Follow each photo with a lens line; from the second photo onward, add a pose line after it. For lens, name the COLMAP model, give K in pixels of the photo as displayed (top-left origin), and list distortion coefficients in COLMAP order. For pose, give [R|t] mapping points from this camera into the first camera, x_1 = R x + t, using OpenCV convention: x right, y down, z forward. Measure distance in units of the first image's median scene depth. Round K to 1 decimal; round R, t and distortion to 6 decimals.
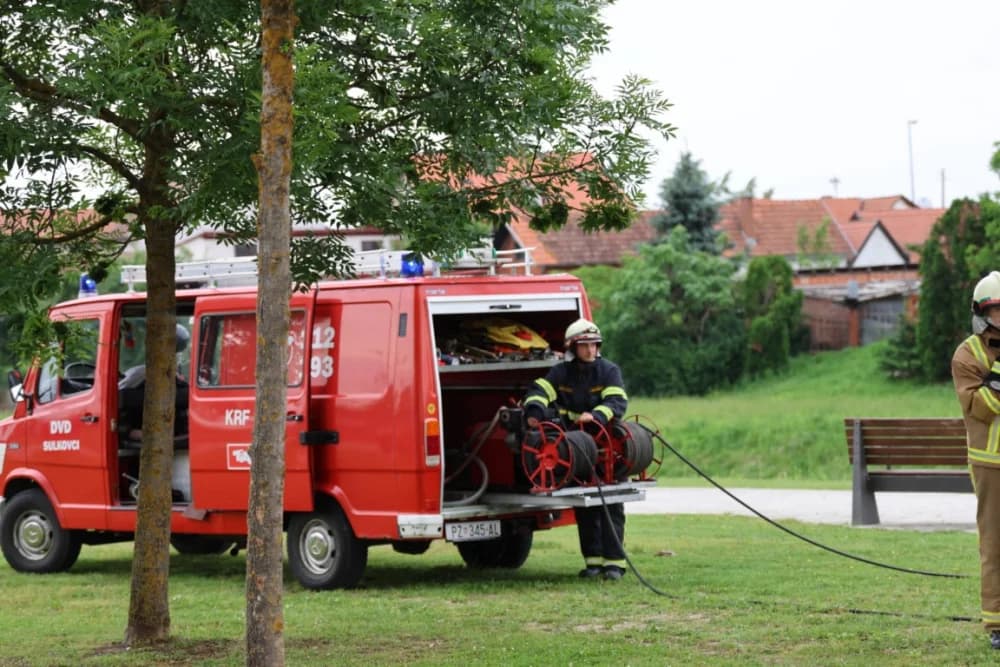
lens RADIAL K [[3255.5, 0, 500.0], [0, 3255.5, 333.5], [0, 0, 1]] dist [0.325288, -1.093875]
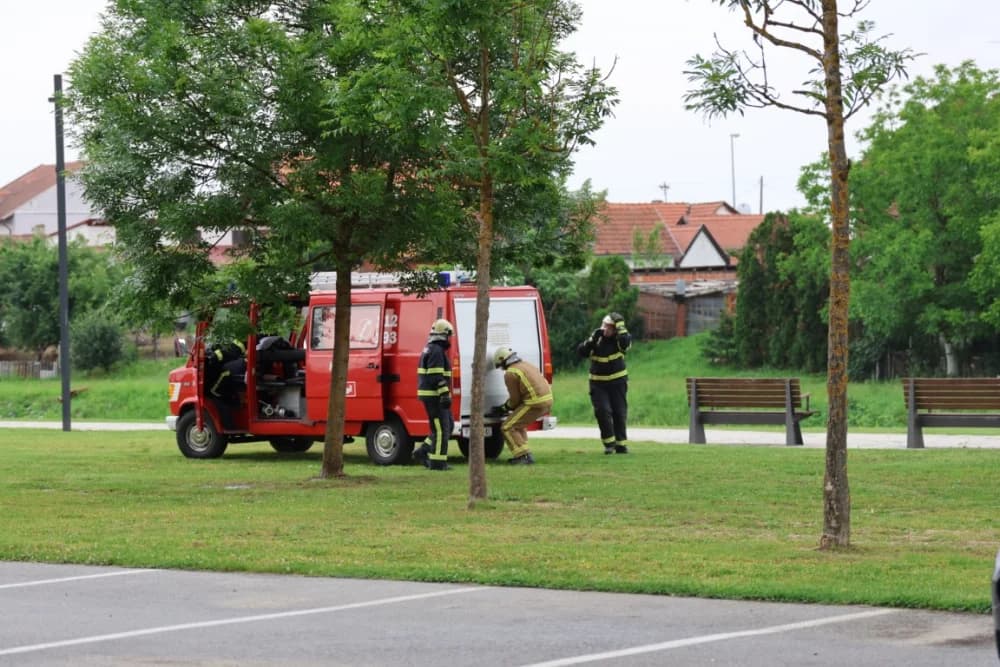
lens RADIAL K [[3255.5, 0, 500.0], [0, 3255.5, 333.5], [0, 0, 1]] dist [0.325288, -1.093875]
pose [[0.998299, 0.020605, 0.054546, -0.019717], [-0.020837, 0.999776, 0.003690, 0.000102], [-0.054457, -0.004820, 0.998504, -0.159129]]
